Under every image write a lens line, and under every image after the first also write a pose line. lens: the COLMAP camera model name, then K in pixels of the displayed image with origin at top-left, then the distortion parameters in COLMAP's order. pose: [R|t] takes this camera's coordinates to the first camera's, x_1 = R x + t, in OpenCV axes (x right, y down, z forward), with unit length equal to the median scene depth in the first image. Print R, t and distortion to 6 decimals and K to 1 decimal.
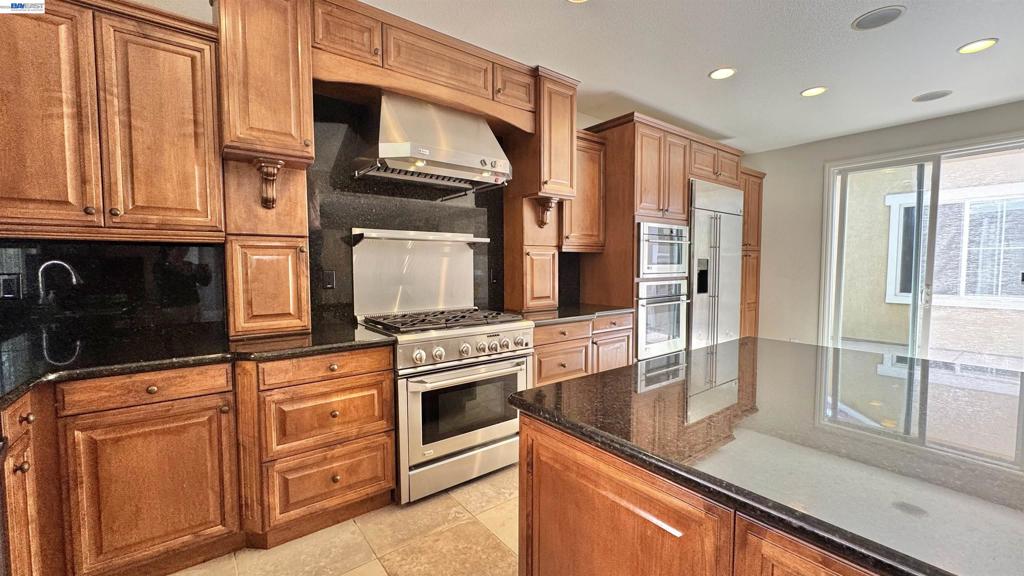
lens RADIAL K [[409.2, 0, 510.9], [0, 409.2, 285.7], [0, 0, 1]] dist [-0.000552, 0.000119]
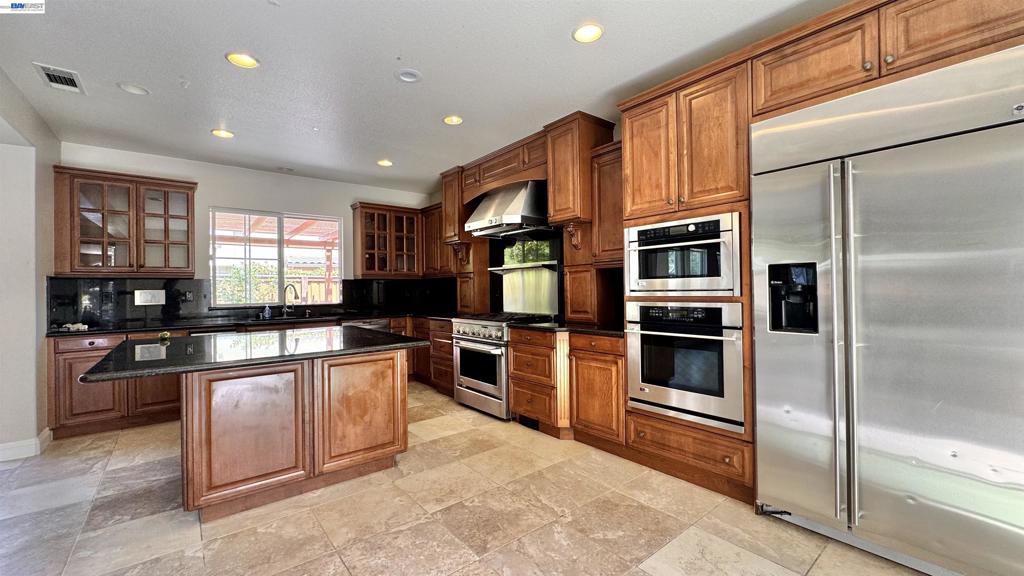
lens RADIAL K [[409.2, 0, 510.9], [0, 409.2, 285.7], [0, 0, 1]] dist [-0.000552, 0.000119]
pose [[0.021986, -0.005906, -0.999741, 1.502847], [-0.038321, 0.999243, -0.006746, -0.033205], [0.999024, 0.038459, 0.021743, 1.000167]]
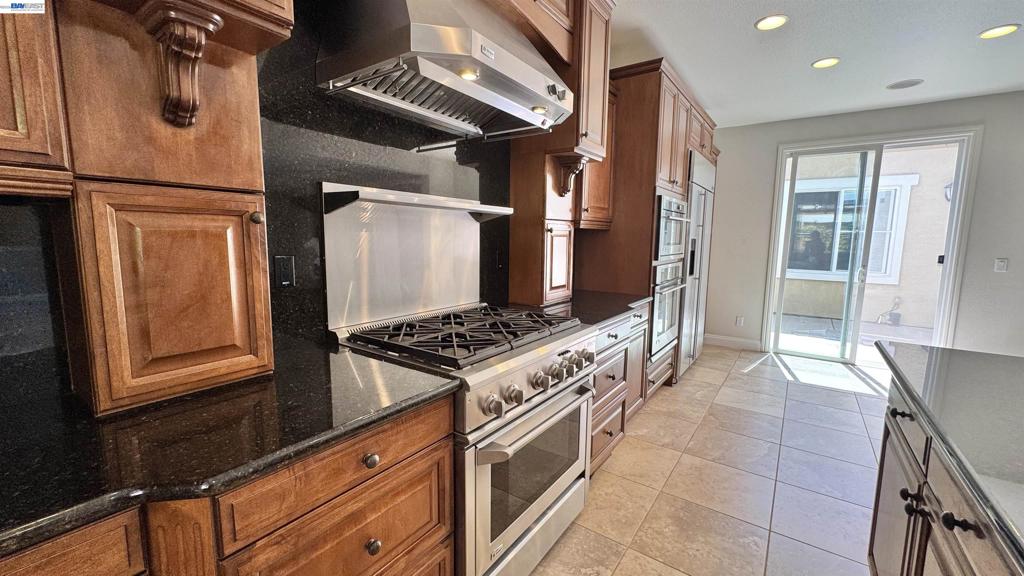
lens RADIAL K [[409.2, 0, 510.9], [0, 409.2, 285.7], [0, 0, 1]] dist [-0.000552, 0.000119]
pose [[0.957124, -0.018714, 0.289073, -0.301507], [-0.000936, 0.997706, 0.067688, -0.033175], [-0.289677, -0.065056, 0.954911, 0.358362]]
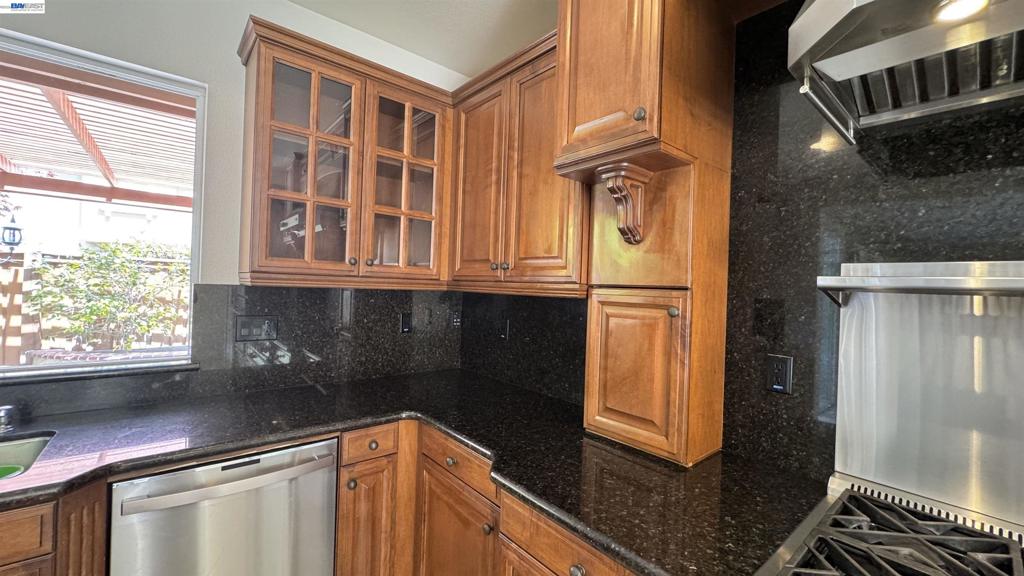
lens RADIAL K [[409.2, 0, 510.9], [0, 409.2, 285.7], [0, 0, 1]] dist [-0.000552, 0.000119]
pose [[0.045169, 0.002547, -0.998976, 0.018354], [-0.086719, 0.996232, -0.001381, -0.087017], [0.995208, 0.086692, 0.045219, 0.638401]]
